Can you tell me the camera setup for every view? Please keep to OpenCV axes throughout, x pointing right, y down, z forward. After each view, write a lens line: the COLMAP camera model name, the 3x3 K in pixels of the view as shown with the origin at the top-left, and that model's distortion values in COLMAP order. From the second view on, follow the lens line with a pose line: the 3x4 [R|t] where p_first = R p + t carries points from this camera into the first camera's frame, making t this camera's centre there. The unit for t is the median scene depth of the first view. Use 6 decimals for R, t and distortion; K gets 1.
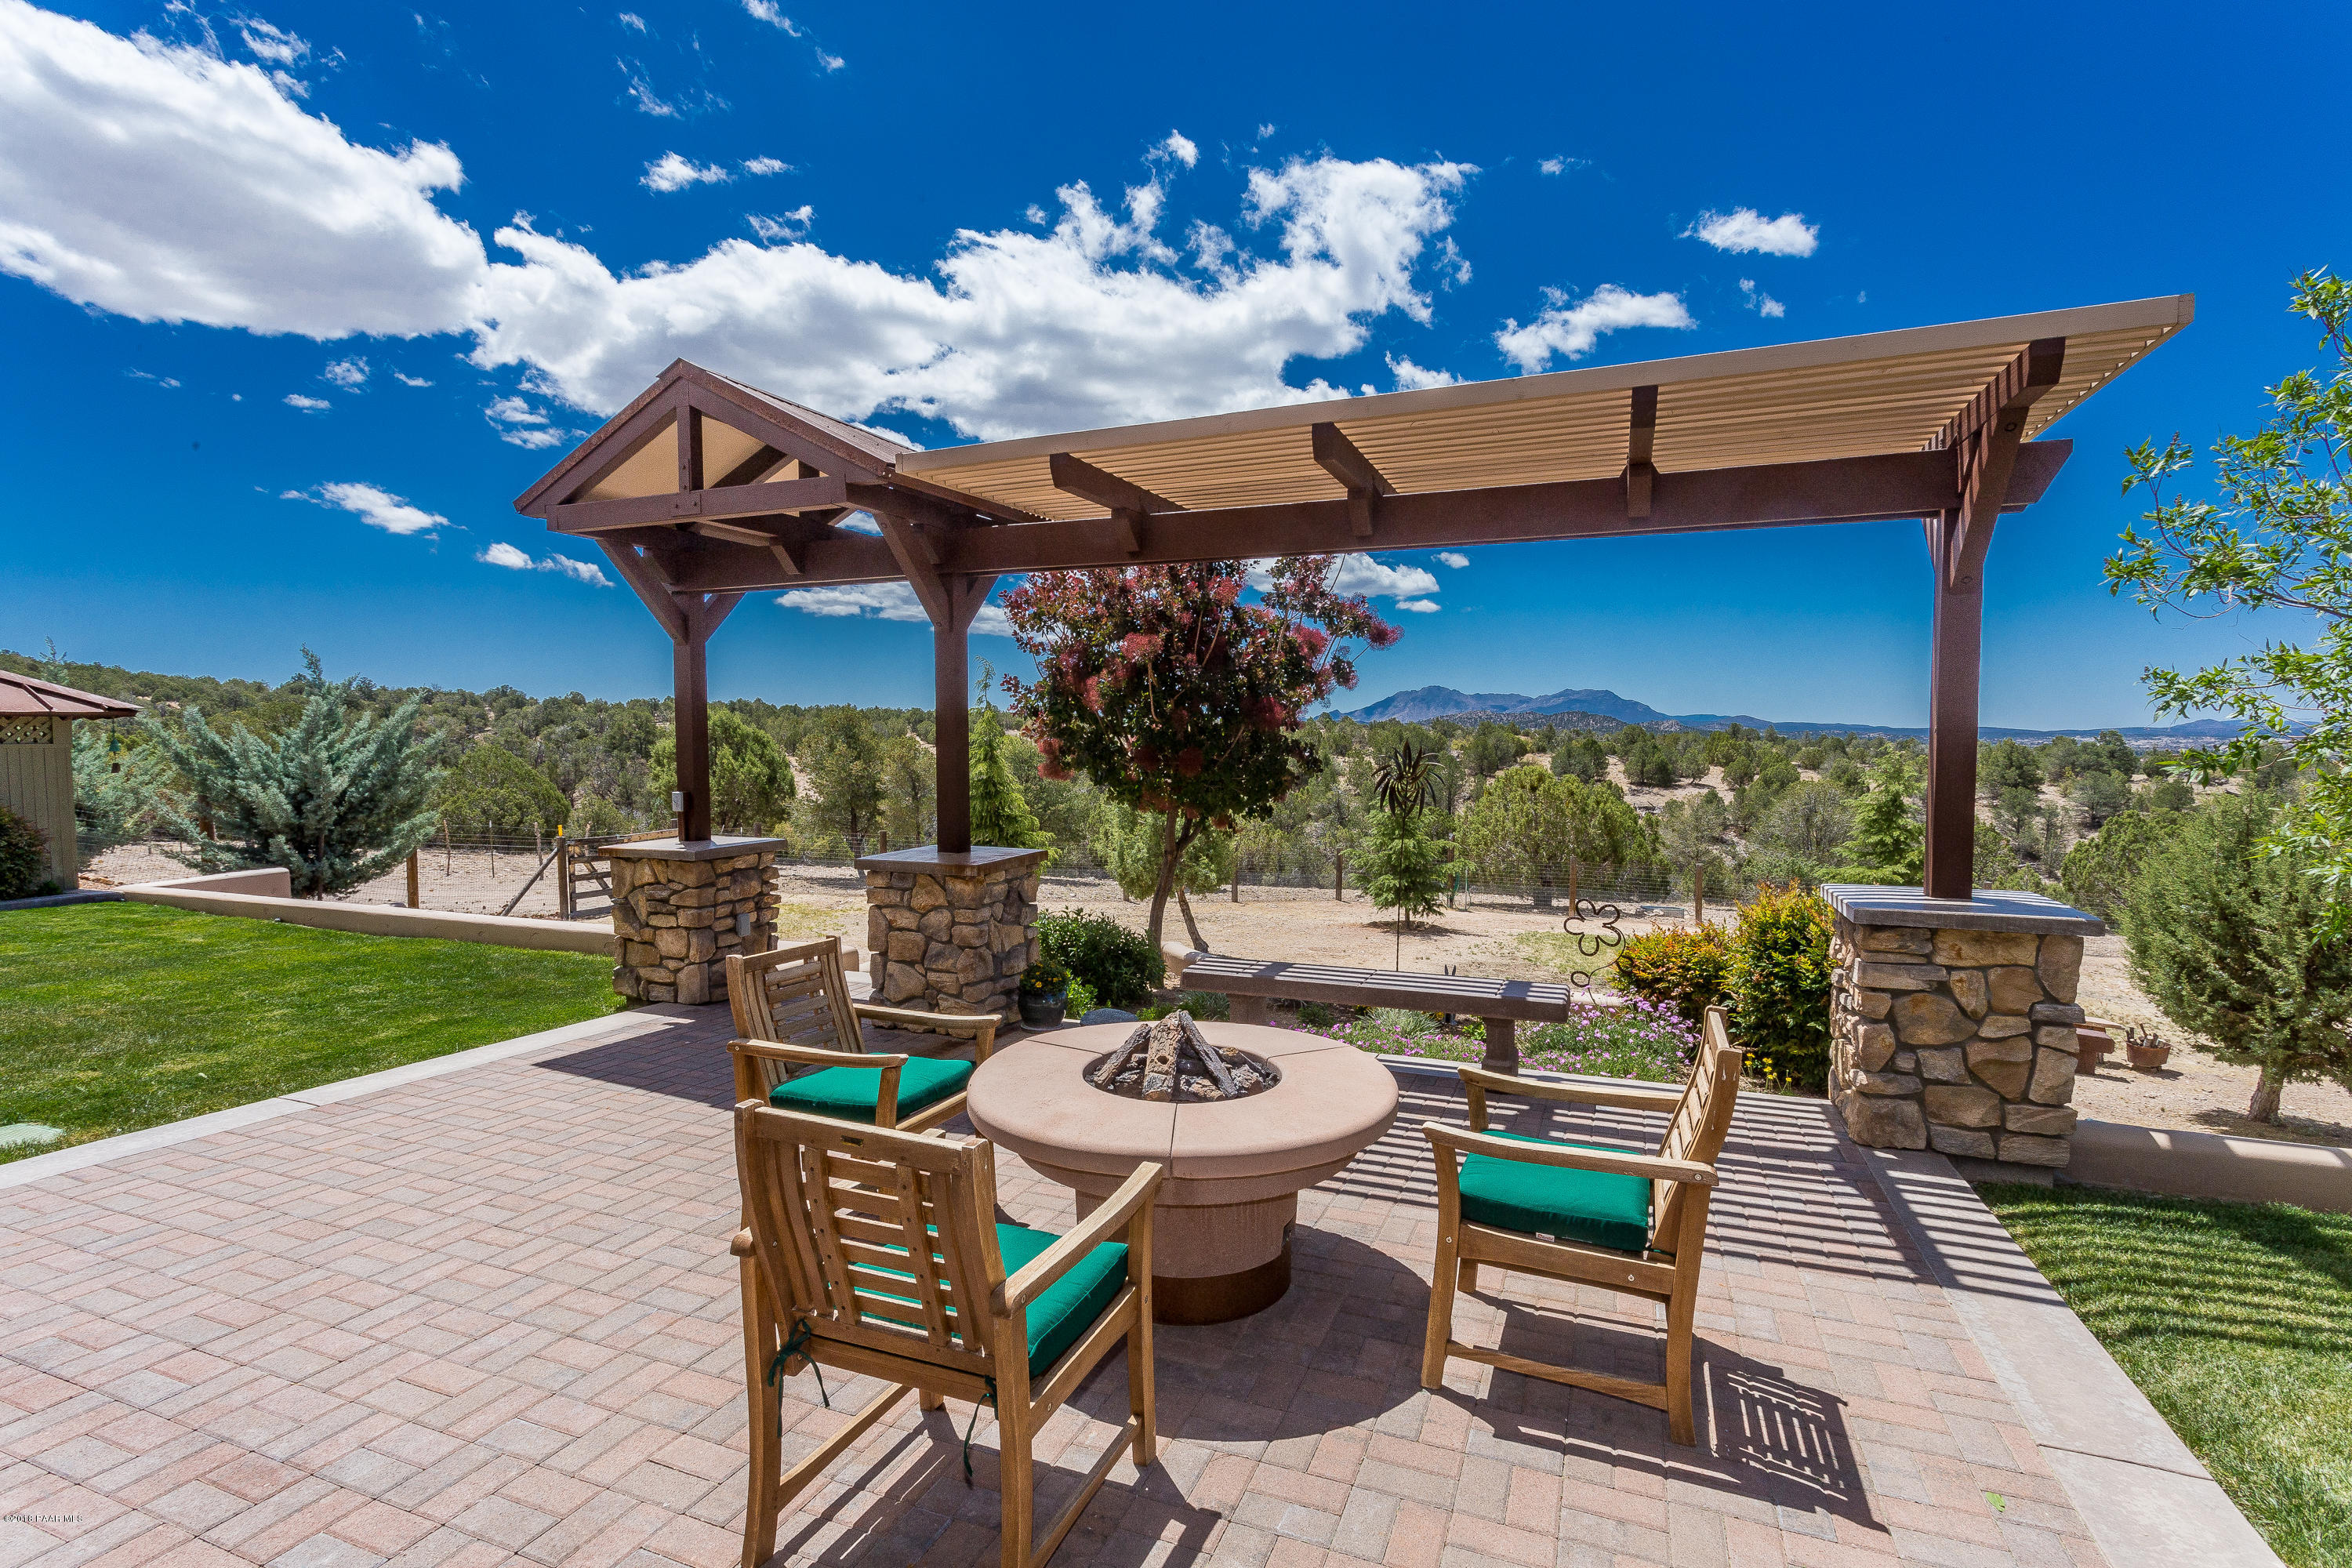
lens RADIAL K [[1161.8, 0, 1184.5], [0, 1161.8, 777.4], [0, 0, 1]] dist [0.021183, -0.002388]
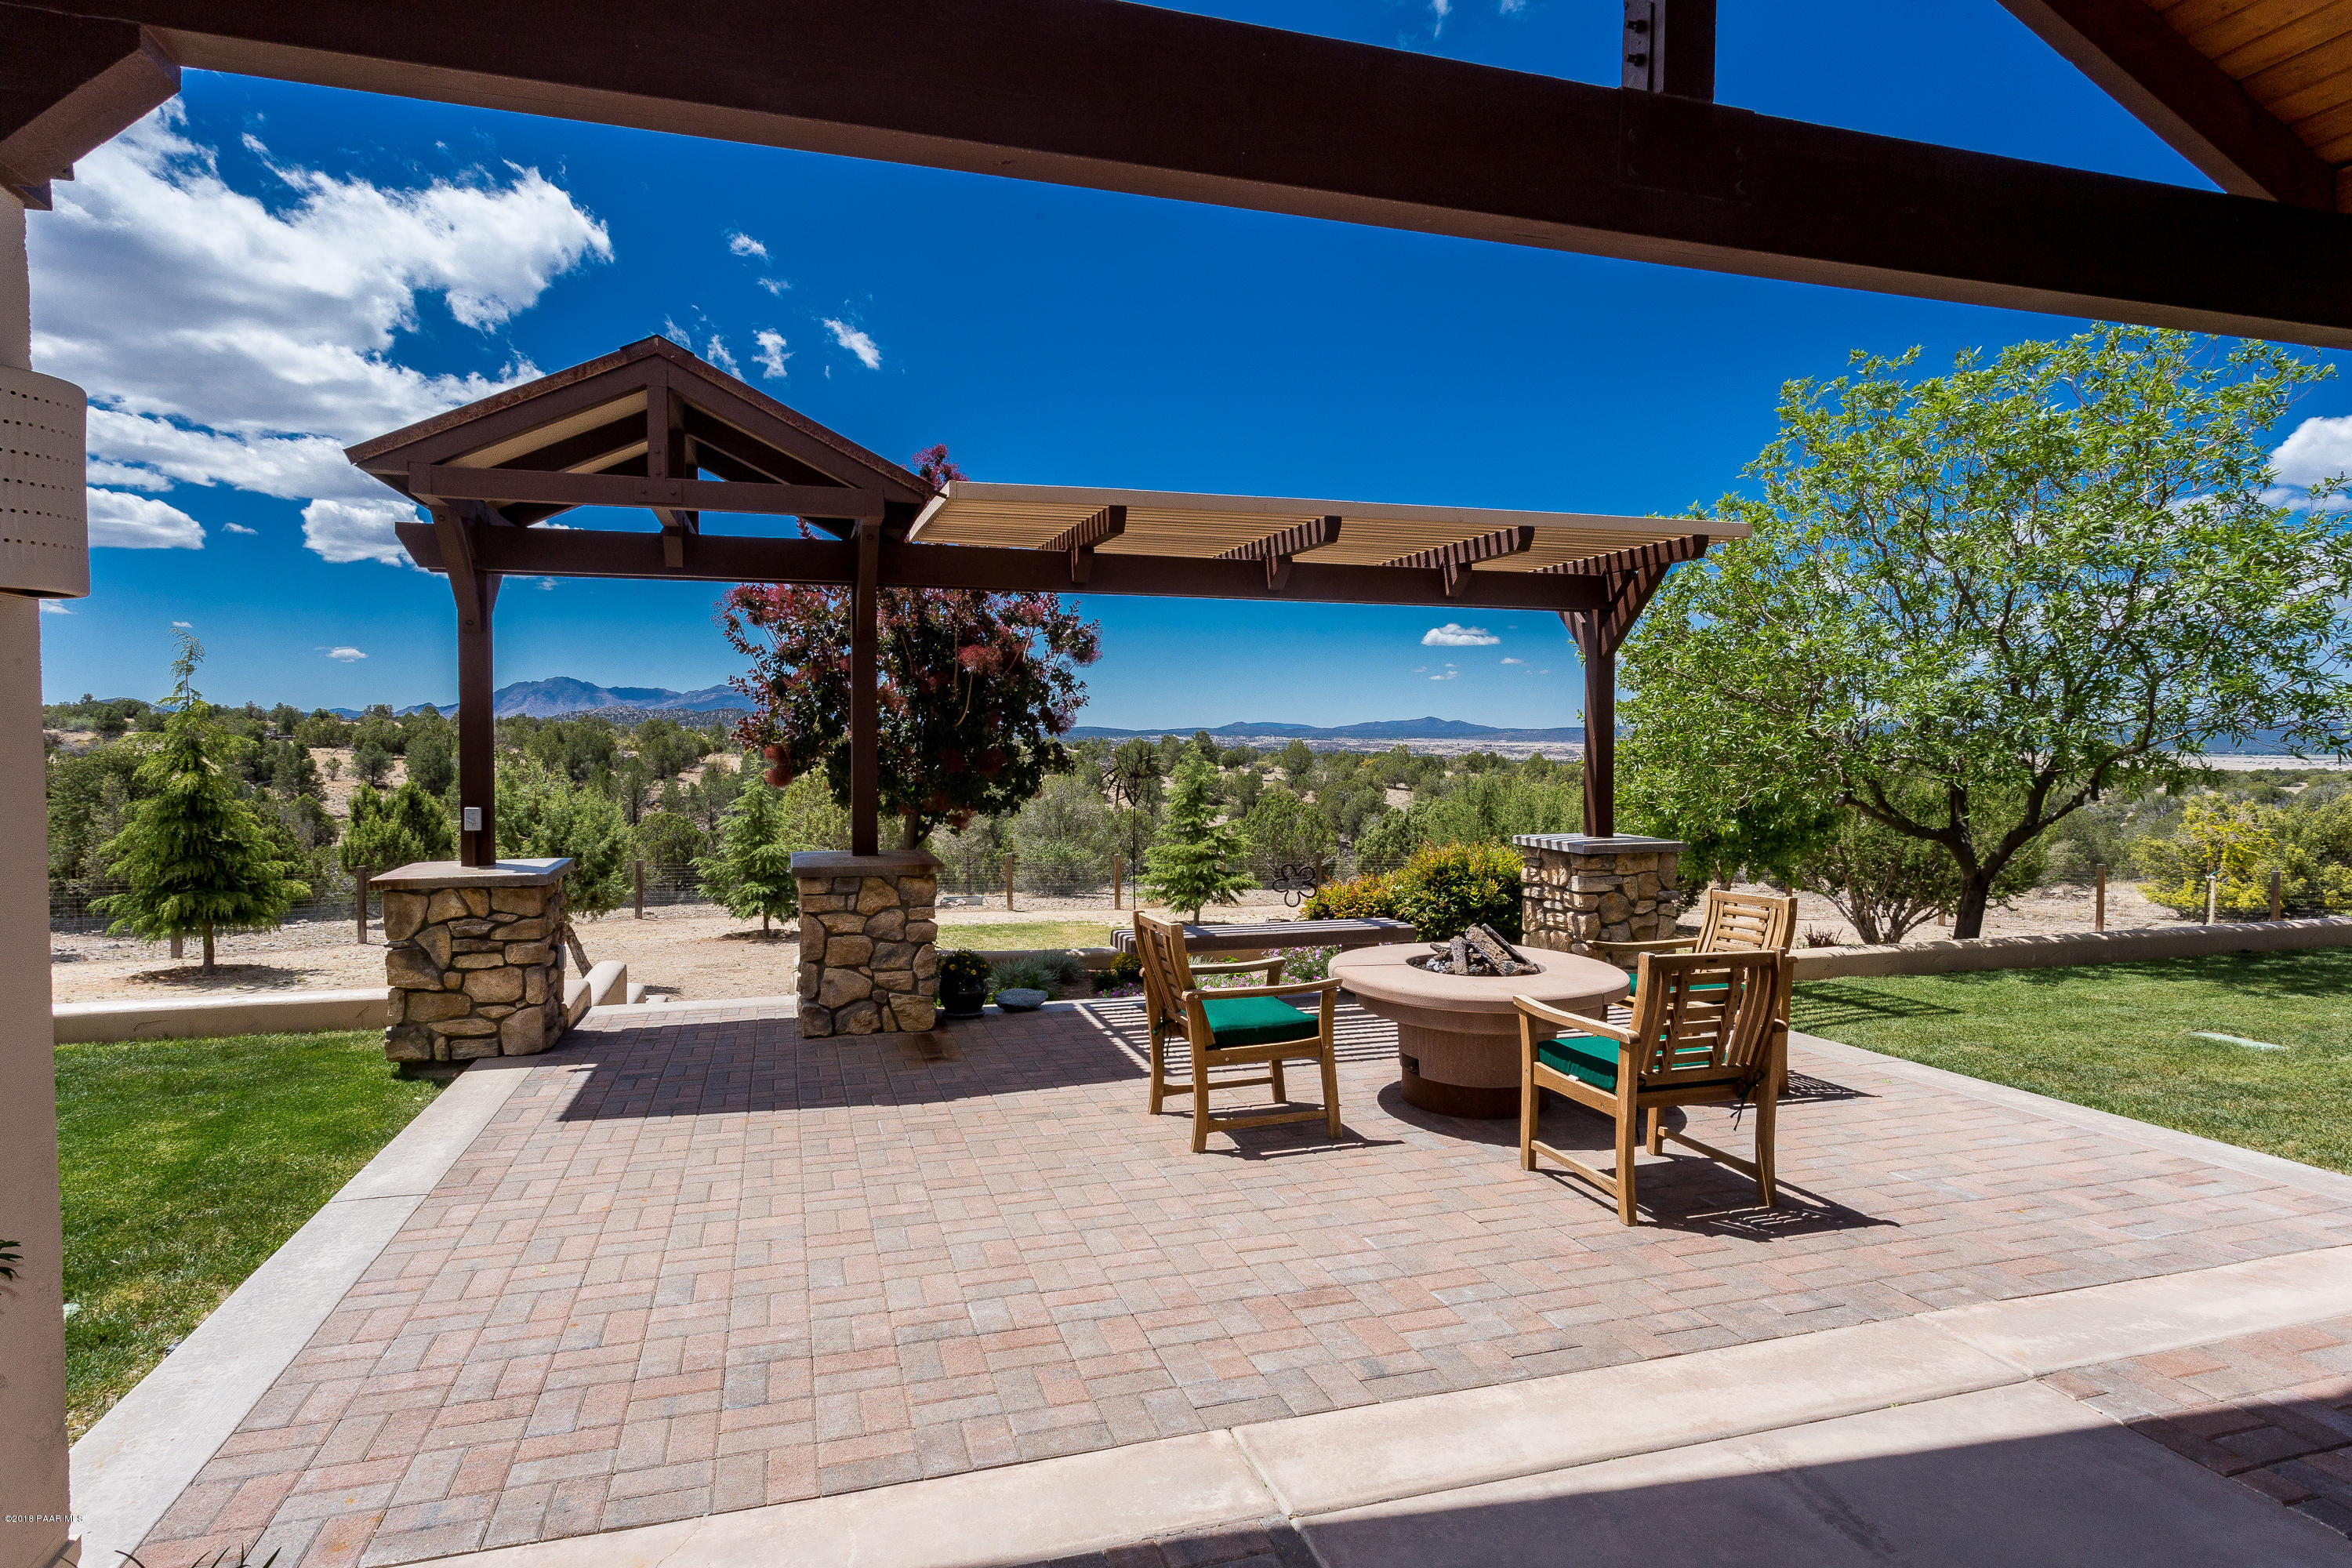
lens RADIAL K [[1218.2, 0, 1189.6], [0, 1218.2, 773.6], [0, 0, 1]] dist [0.032541, -0.000218]
pose [[0.773610, -0.015169, 0.633481, -0.606666], [0.017657, 0.999841, 0.002379, -0.004099], [-0.633417, 0.009345, 0.773755, -0.002982]]
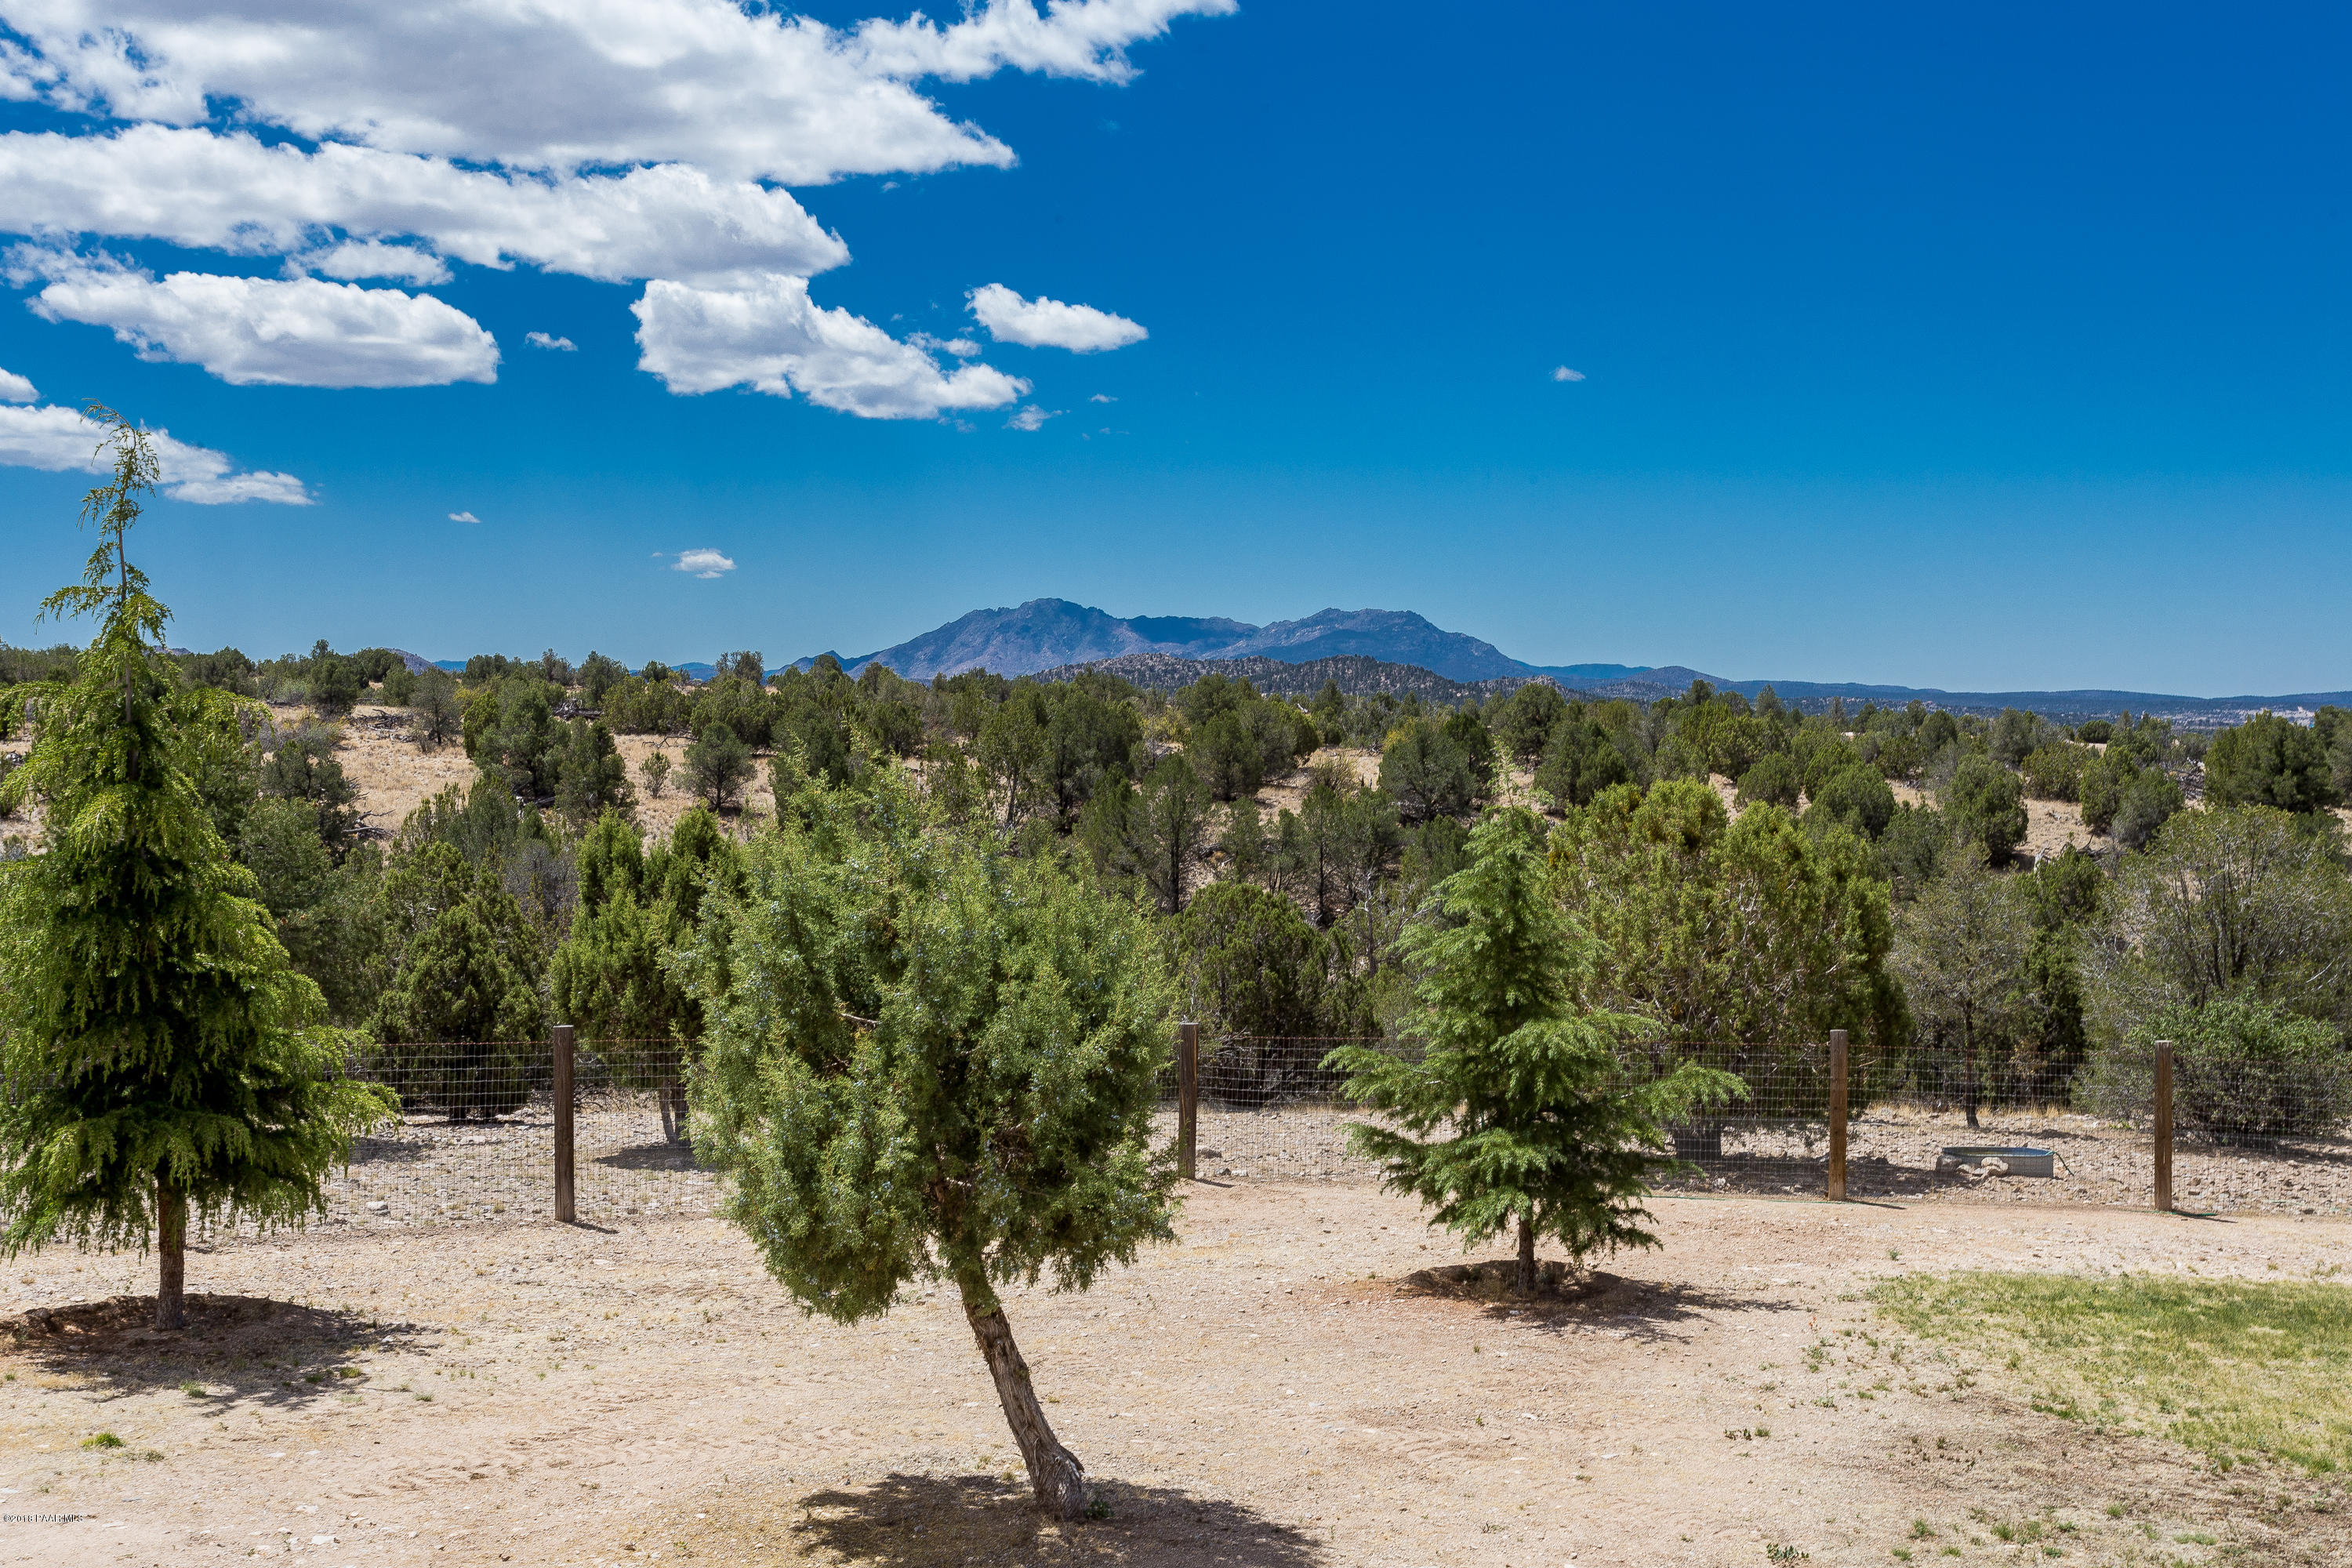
lens RADIAL K [[2627.0, 0, 1194.6], [0, 2627.0, 780.4], [0, 0, 1]] dist [0.172238, 0.000000]
pose [[0.964003, -0.004472, 0.265853, -0.324071], [0.006708, 0.999949, -0.007502, -0.024048], [-0.265806, 0.009015, 0.963984, 1.086272]]
